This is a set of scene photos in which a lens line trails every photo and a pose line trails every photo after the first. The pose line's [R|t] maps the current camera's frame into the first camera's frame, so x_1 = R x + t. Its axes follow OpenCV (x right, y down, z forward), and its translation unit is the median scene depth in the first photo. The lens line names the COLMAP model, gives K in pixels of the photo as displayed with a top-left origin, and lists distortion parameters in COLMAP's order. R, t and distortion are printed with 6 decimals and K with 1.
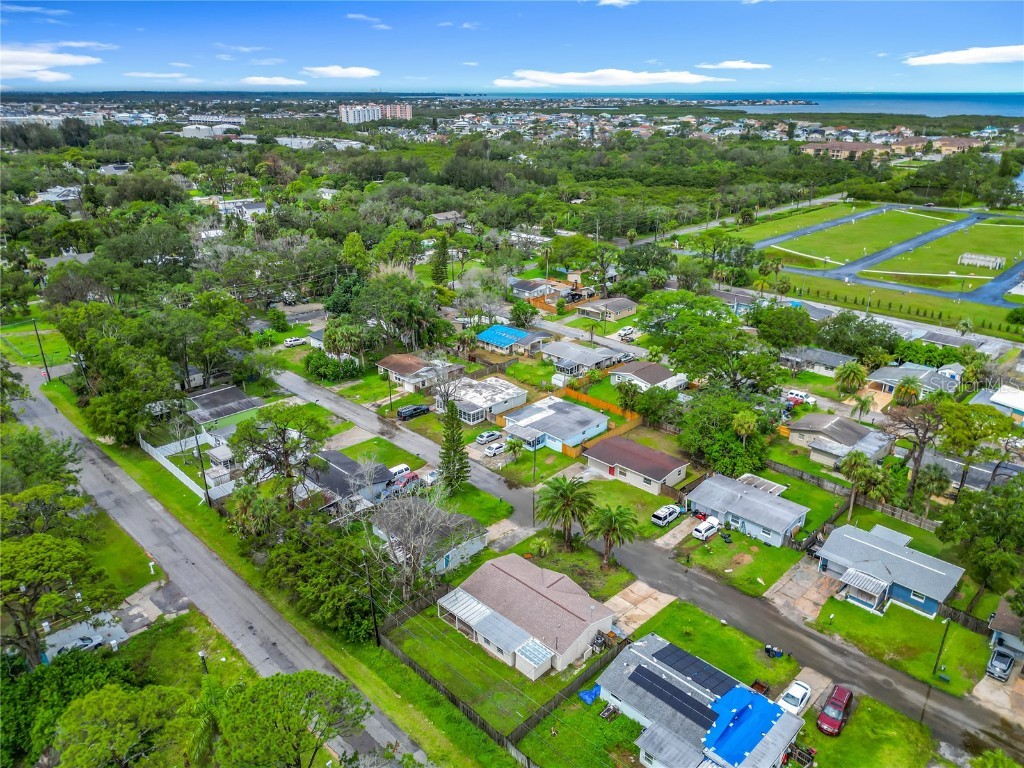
lens RADIAL K [[735.8, 0, 512.0], [0, 735.8, 384.0], [0, 0, 1]] dist [0.065930, 0.000737]
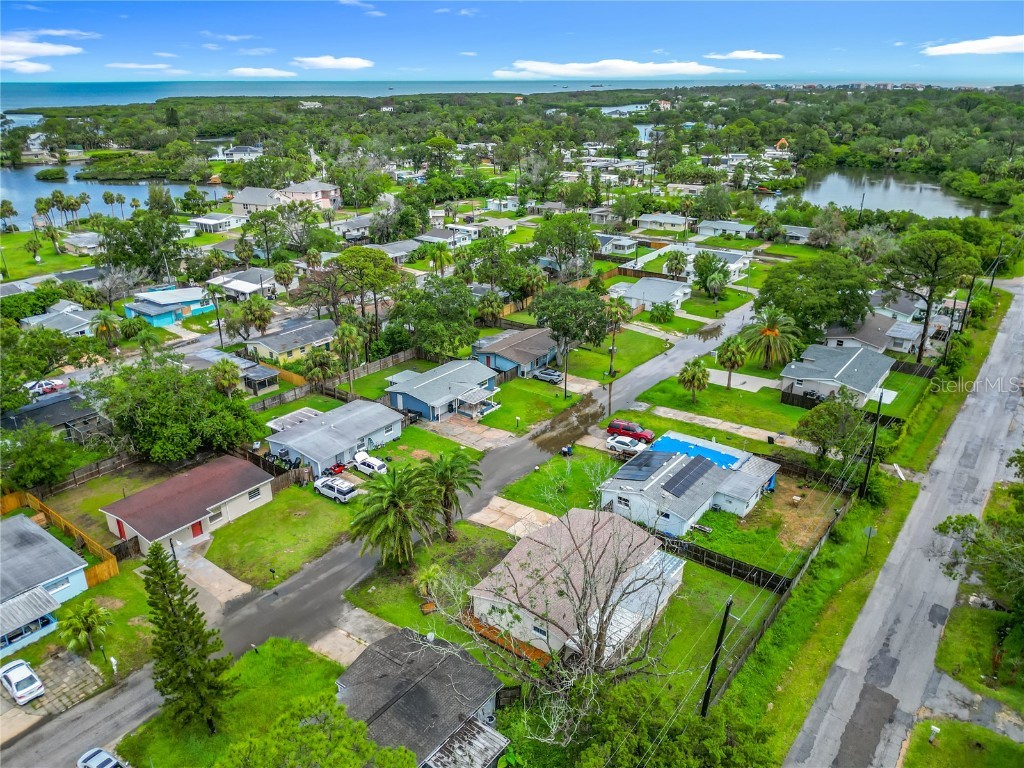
lens RADIAL K [[743.5, 0, 512.0], [0, 743.5, 384.0], [0, 0, 1]] dist [0.047802, -0.082632]
pose [[-0.129366, -0.382717, 0.914763, -0.362729], [0.367451, 0.838336, 0.402707, -0.118029], [-0.921002, 0.388227, 0.032178, 0.601237]]
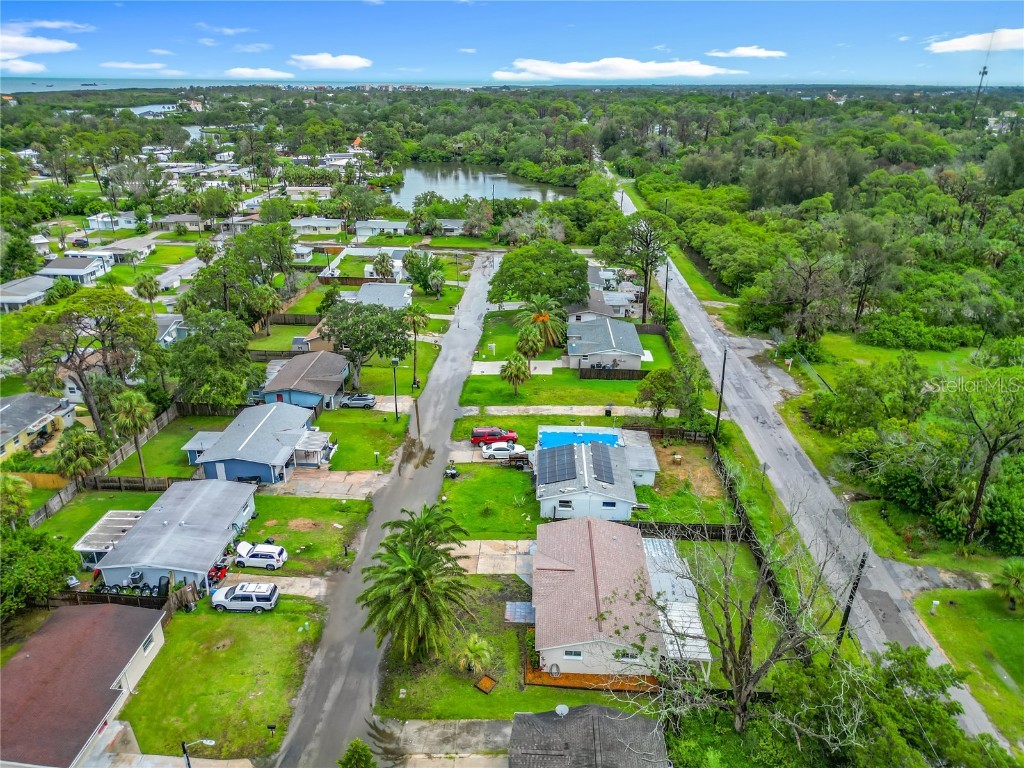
lens RADIAL K [[737.4, 0, 511.7], [0, 737.4, 369.4], [0, 0, 1]] dist [0.074742, -0.114128]
pose [[-0.664204, -0.284545, 0.691279, -0.222817], [0.260783, 0.778436, 0.570990, -0.190681], [-0.700589, 0.559528, -0.442836, 0.790671]]
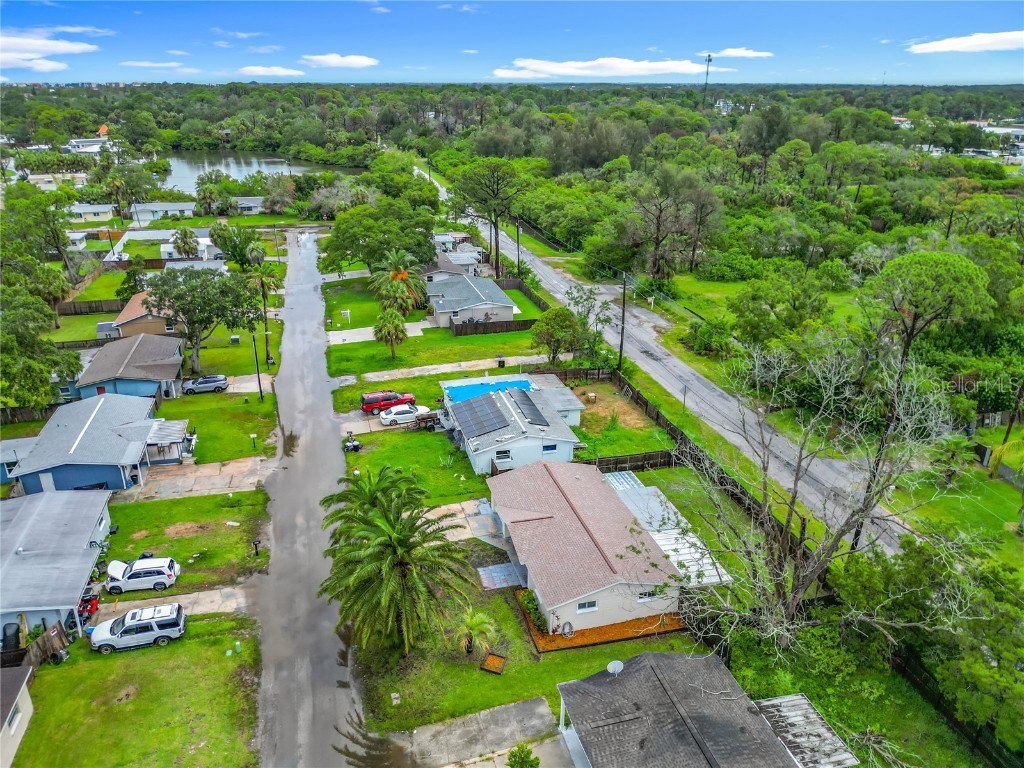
lens RADIAL K [[728.0, 0, 512.0], [0, 728.0, 384.0], [0, 0, 1]] dist [0.050083, -0.076031]
pose [[-0.859875, -0.208749, 0.465874, -0.116277], [0.174886, 0.736904, 0.652984, -0.133930], [-0.479614, 0.642960, -0.597138, 0.827580]]
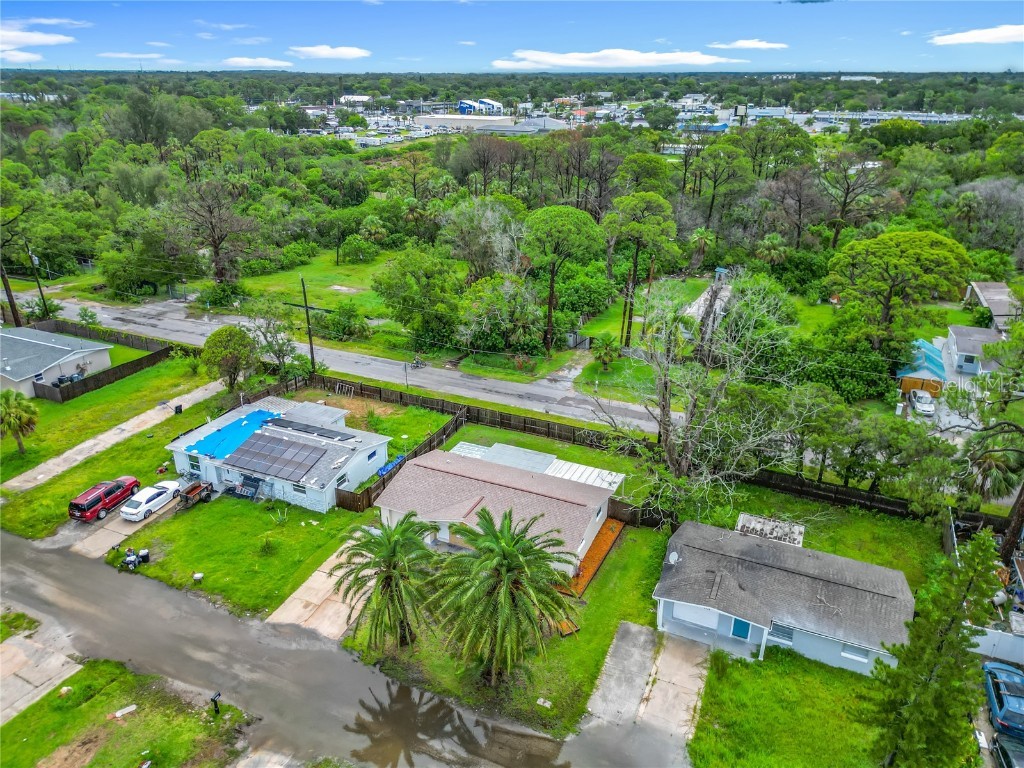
lens RADIAL K [[711.3, 0, 514.0], [0, 711.3, 399.6], [0, 0, 1]] dist [0.055801, -0.072591]
pose [[-0.941340, 0.126902, -0.312690, 0.130885], [-0.137322, 0.702361, 0.698449, -0.141017], [0.308256, 0.700418, -0.643734, 0.852391]]
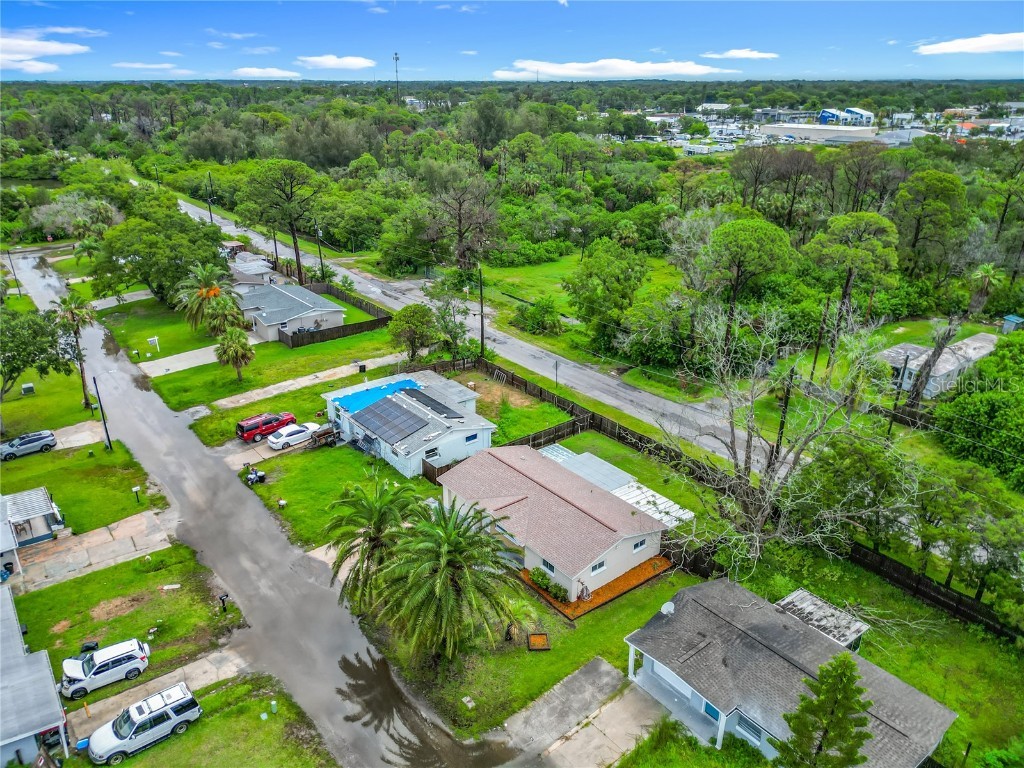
lens RADIAL K [[721.1, 0, 512.0], [0, 721.1, 384.0], [0, 0, 1]] dist [0.047901, -0.062114]
pose [[-0.991572, -0.059925, 0.114867, -0.003345], [0.037578, 0.715469, 0.697633, -0.149831], [-0.123989, 0.696069, -0.707187, 0.871721]]
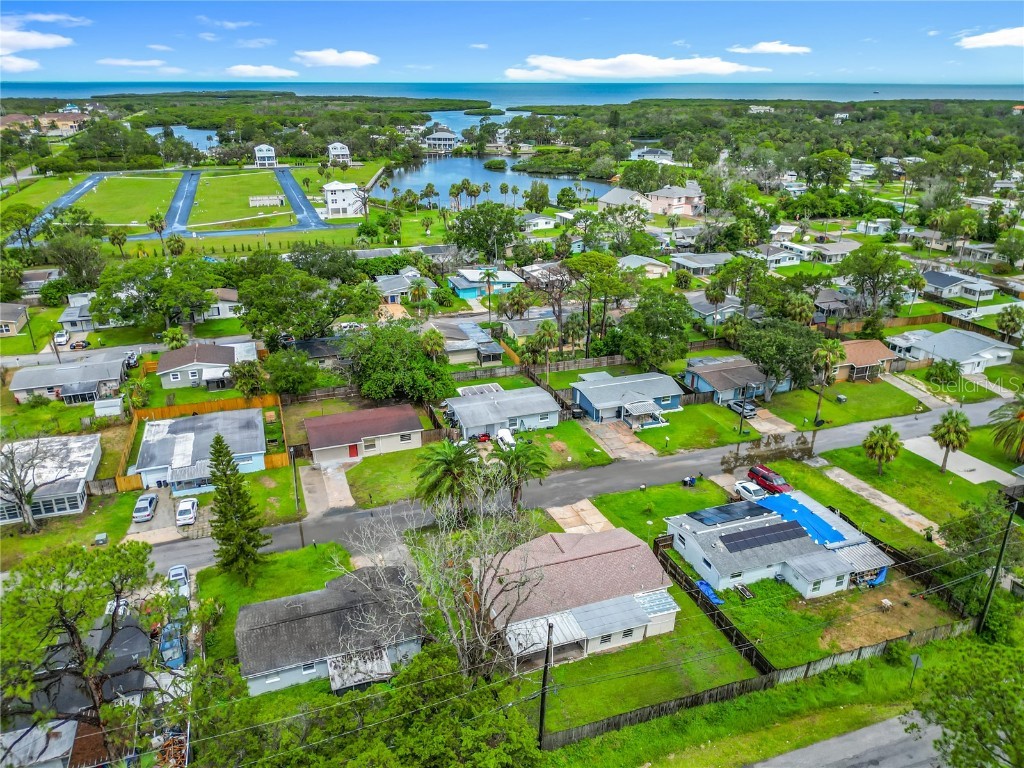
lens RADIAL K [[737.4, 0, 512.0], [0, 737.4, 384.0], [0, 0, 1]] dist [0.058466, -0.085476]
pose [[0.439861, -0.346406, 0.828568, -0.362285], [0.333058, 0.919743, 0.207715, -0.048151], [-0.834023, 0.184596, 0.519932, 0.378421]]
